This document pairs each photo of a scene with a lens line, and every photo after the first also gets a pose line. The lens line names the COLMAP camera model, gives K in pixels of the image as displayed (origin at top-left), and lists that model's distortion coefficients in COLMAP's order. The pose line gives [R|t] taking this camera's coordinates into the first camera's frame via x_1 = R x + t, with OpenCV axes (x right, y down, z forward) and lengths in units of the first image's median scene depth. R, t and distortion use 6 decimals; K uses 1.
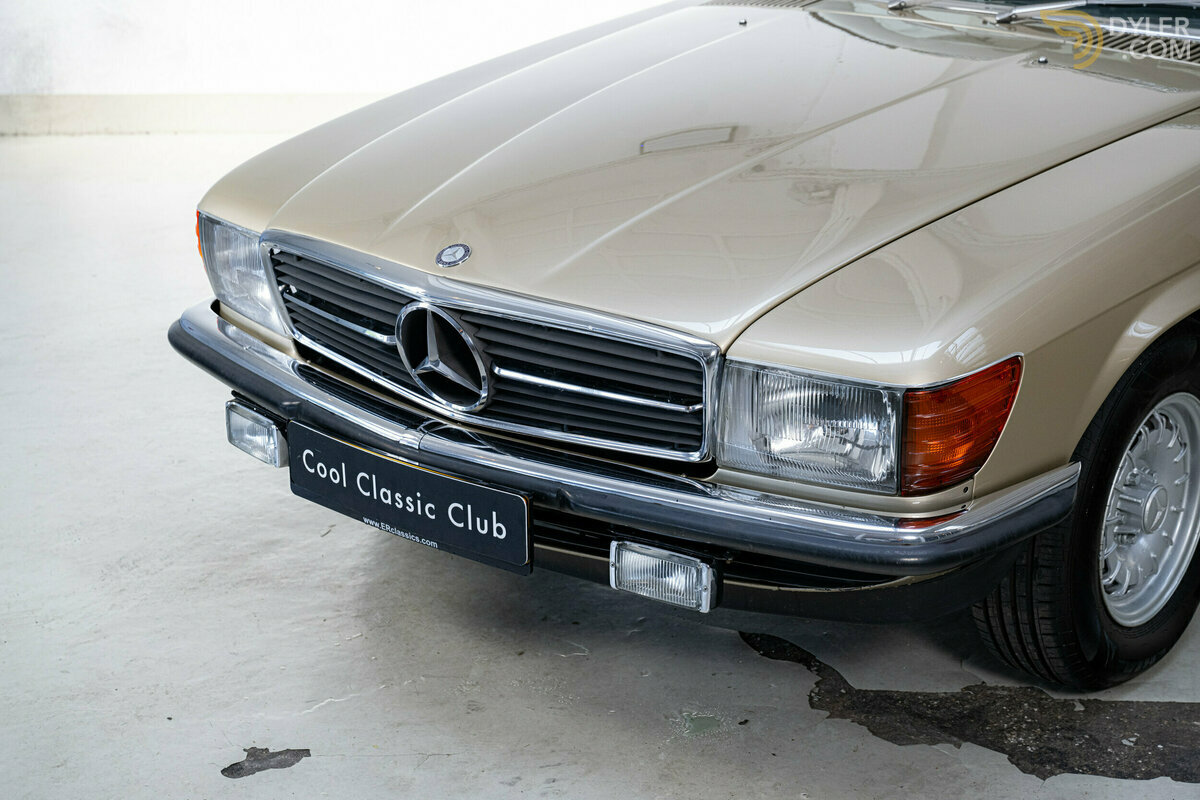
lens RADIAL K [[2062.0, 0, 604.8], [0, 2062.0, 399.7], [0, 0, 1]] dist [-0.013950, 0.000000]
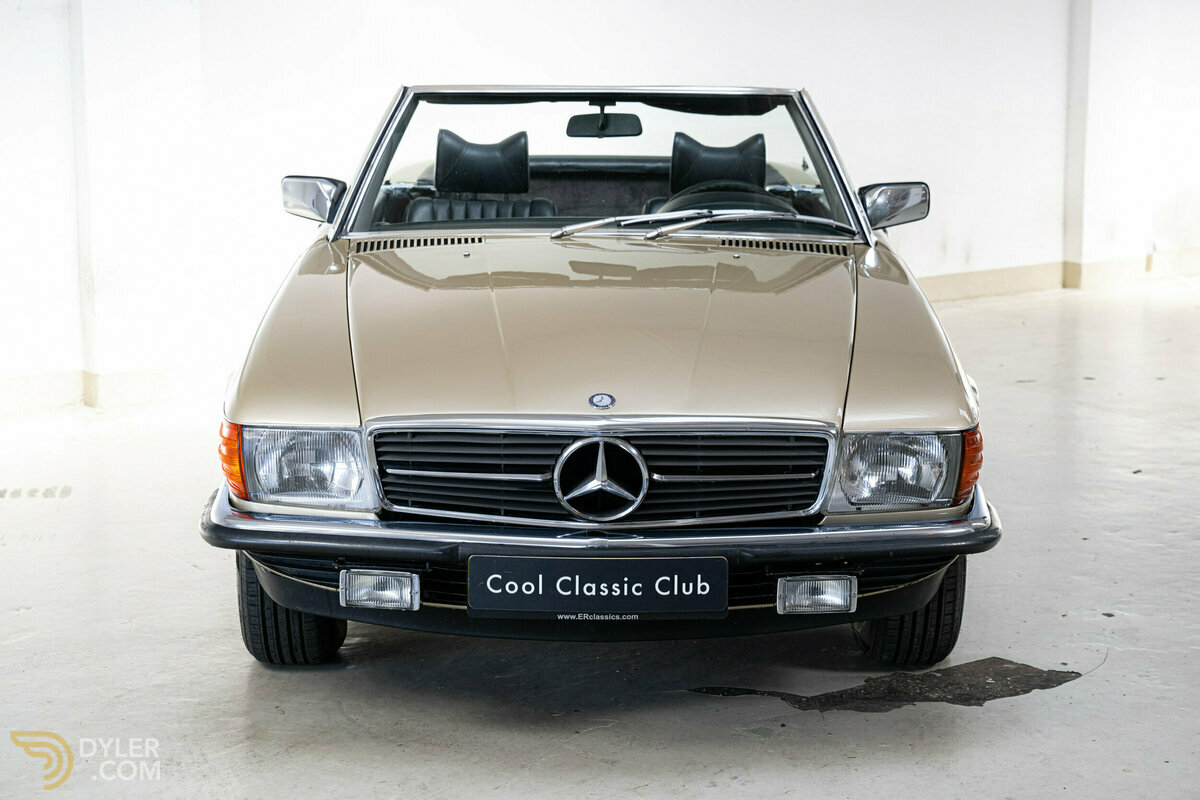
lens RADIAL K [[2342.6, 0, 602.9], [0, 2342.6, 400.1], [0, 0, 1]] dist [-0.007163, 0.000000]
pose [[0.755728, -0.098182, 0.647484, -1.033939], [0.207906, 0.973520, -0.095043, 0.072058], [-0.621008, 0.206443, 0.756129, -0.142428]]
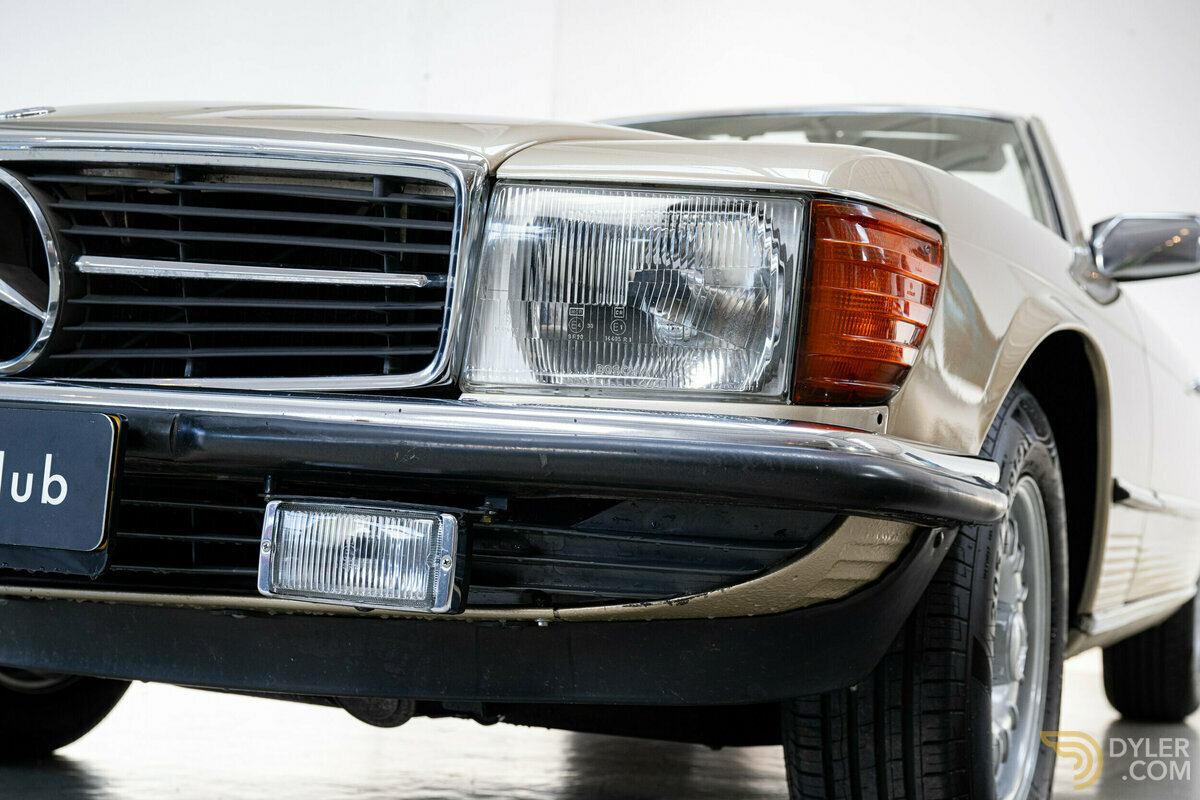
lens RADIAL K [[1609.3, 0, 601.9], [0, 1609.3, 398.8], [0, 0, 1]] dist [-0.013778, 0.000000]
pose [[0.955865, 0.102784, 0.275241, -0.030600], [0.019836, 0.912096, -0.409497, 0.208027], [-0.293136, 0.396883, 0.869802, 0.550088]]
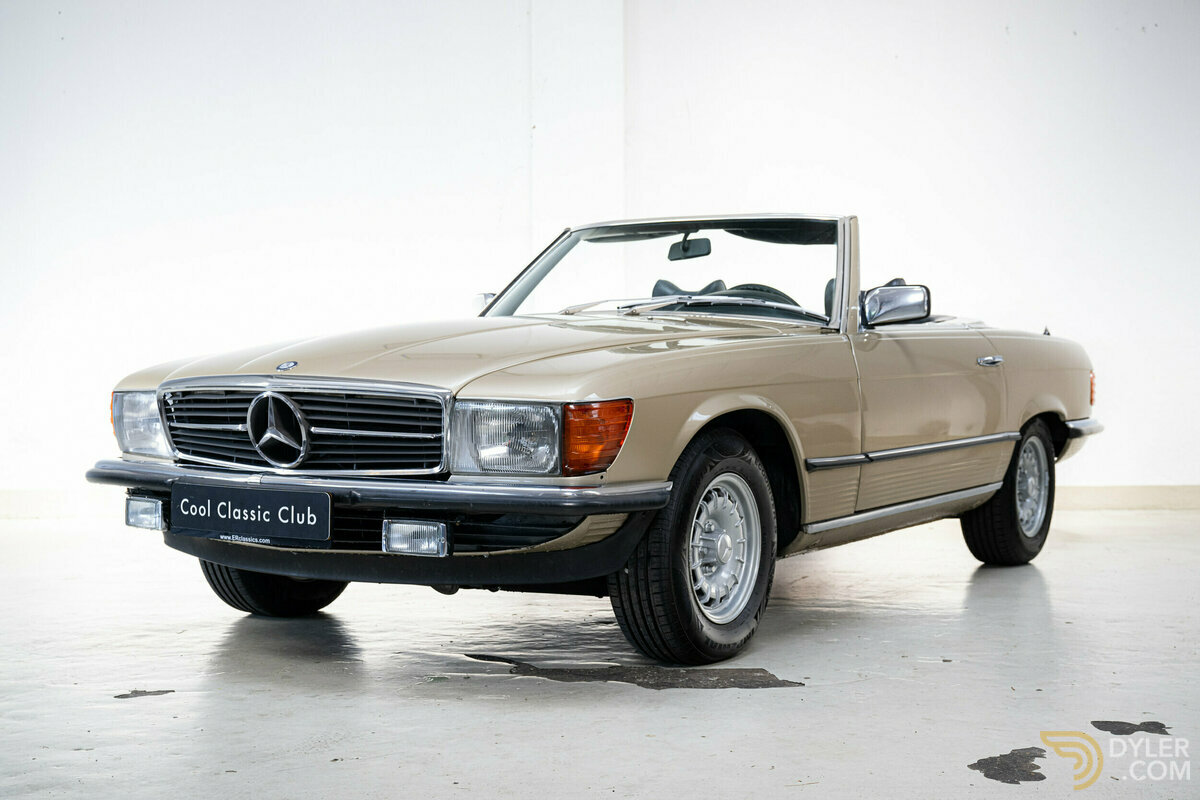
lens RADIAL K [[1609.3, 0, 599.9], [0, 1609.3, 411.5], [0, 0, 1]] dist [-0.013778, 0.000000]
pose [[0.989416, 0.022914, 0.143284, -0.010710], [0.024430, 0.947053, -0.320148, 0.365916], [-0.143033, 0.320260, 0.936470, -0.199626]]
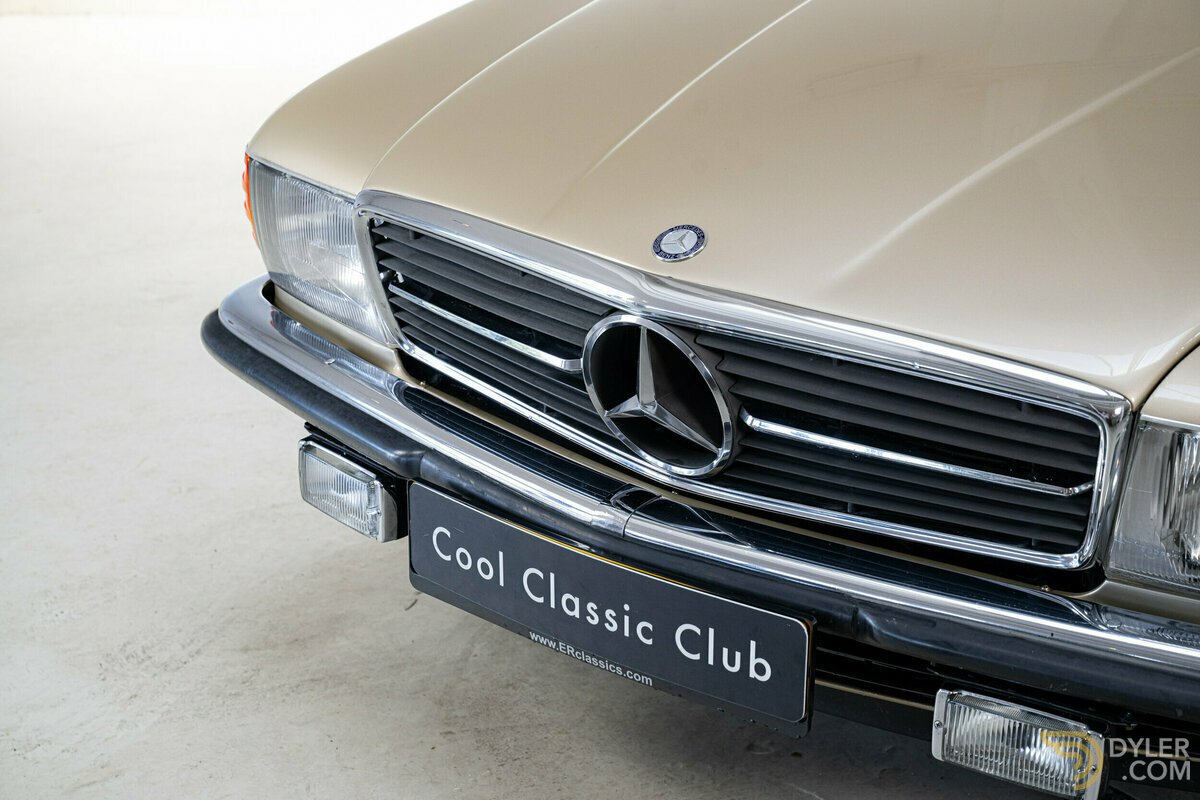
lens RADIAL K [[2342.6, 0, 589.4], [0, 2342.6, 405.6], [0, 0, 1]] dist [-0.007163, 0.000000]
pose [[0.999798, 0.003185, 0.019850, -0.114516], [-0.004065, 0.999002, 0.044470, -0.050411], [-0.019688, -0.044542, 0.998813, 0.249272]]
